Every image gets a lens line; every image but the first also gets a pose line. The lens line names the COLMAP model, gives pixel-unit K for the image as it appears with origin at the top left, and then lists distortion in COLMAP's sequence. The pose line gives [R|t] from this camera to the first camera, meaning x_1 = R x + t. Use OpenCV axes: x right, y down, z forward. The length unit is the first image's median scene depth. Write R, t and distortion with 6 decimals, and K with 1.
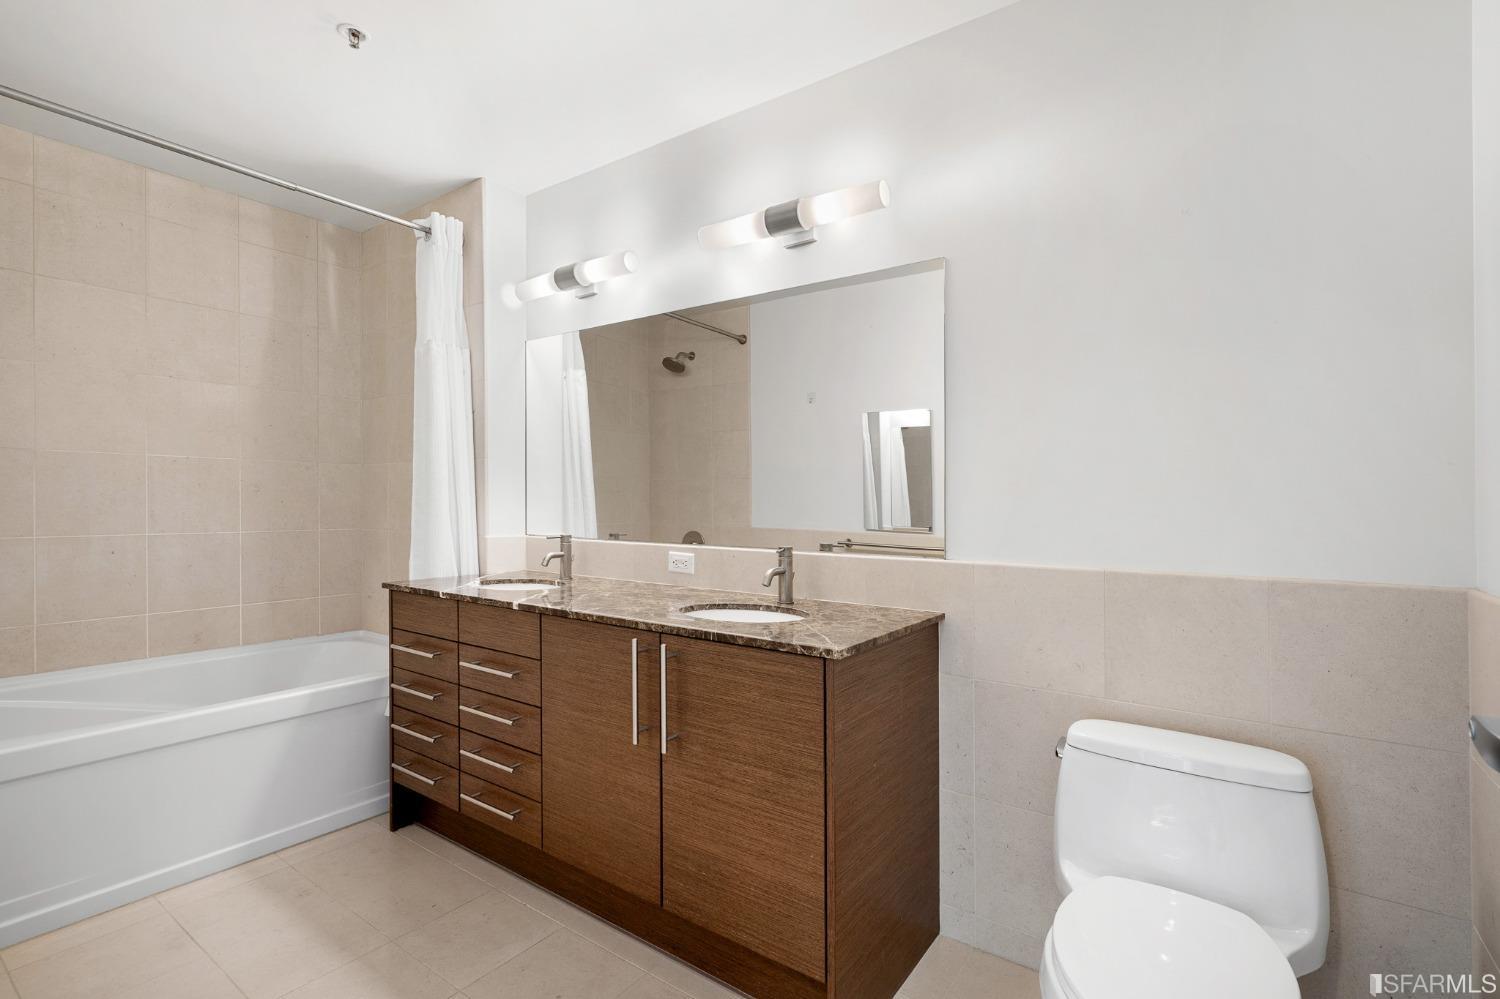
lens RADIAL K [[696.8, 0, 741.6], [0, 696.8, 502.1], [0, 0, 1]] dist [-0.003065, 0.001030]
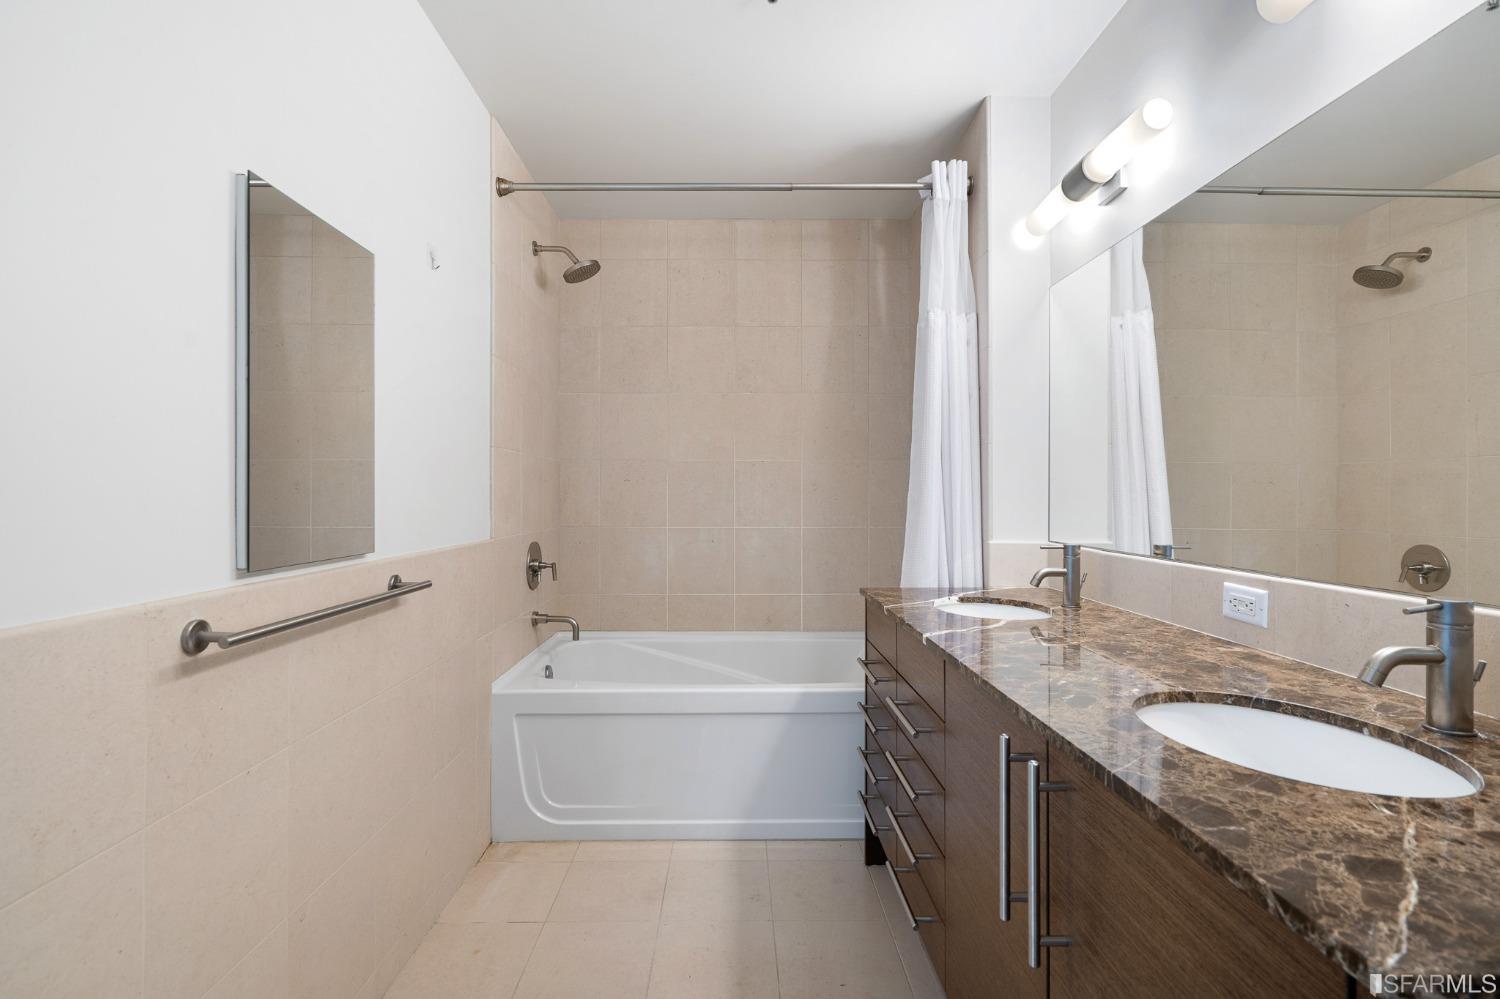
lens RADIAL K [[696.8, 0, 741.6], [0, 696.8, 502.1], [0, 0, 1]] dist [-0.003065, 0.001030]
pose [[0.592363, -0.000387, -0.805671, 0.116481], [0.003718, 0.999991, 0.002253, 0.001211], [0.805663, -0.004330, 0.592358, 0.308460]]
